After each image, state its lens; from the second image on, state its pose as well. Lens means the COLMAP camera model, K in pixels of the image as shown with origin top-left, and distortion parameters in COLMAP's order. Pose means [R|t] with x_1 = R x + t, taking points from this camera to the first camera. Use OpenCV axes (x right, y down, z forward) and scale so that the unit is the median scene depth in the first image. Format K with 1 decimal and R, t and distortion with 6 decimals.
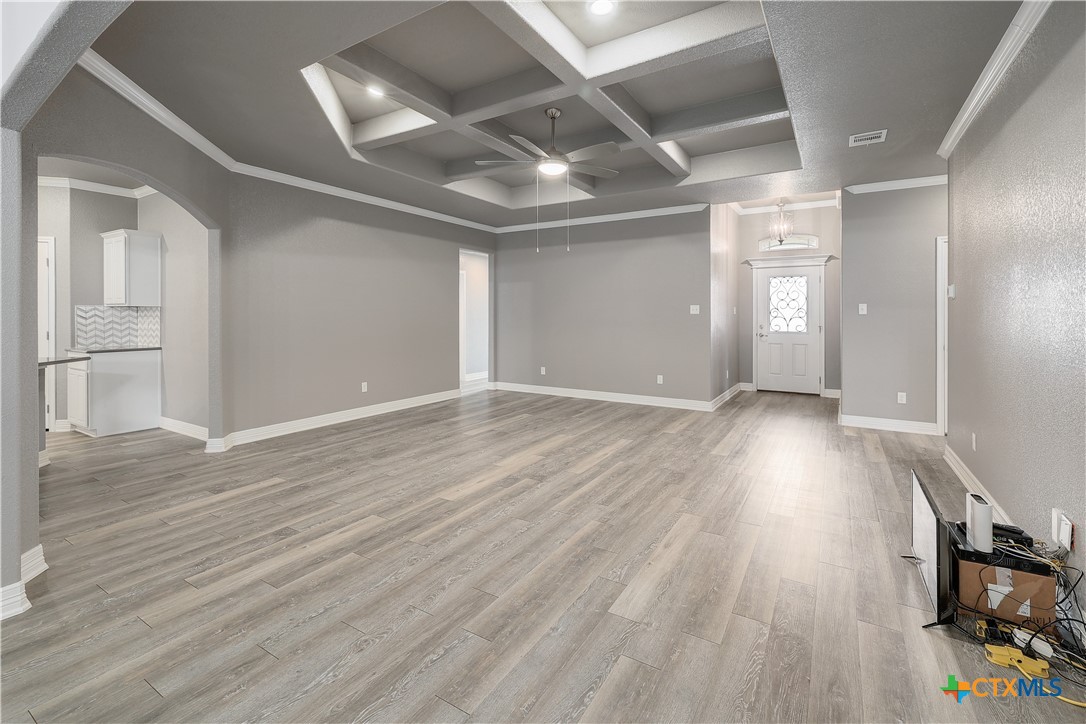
lens RADIAL K [[479.8, 0, 540.3], [0, 479.8, 320.1], [0, 0, 1]] dist [-0.000453, -0.000447]
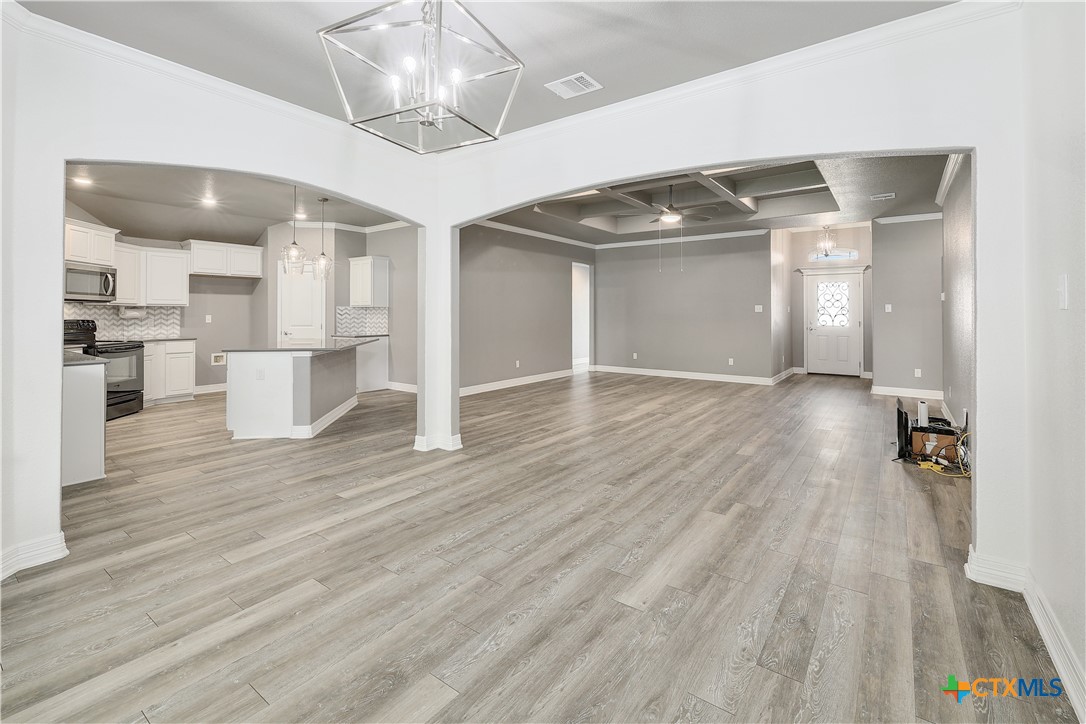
lens RADIAL K [[482.5, 0, 540.1], [0, 482.5, 313.5], [0, 0, 1]] dist [0.000061, -0.000166]
pose [[0.996874, -0.000353, -0.079009, -0.178309], [-0.000425, 0.999952, -0.009834, 0.004977], [0.079008, 0.009837, 0.996825, -0.384854]]
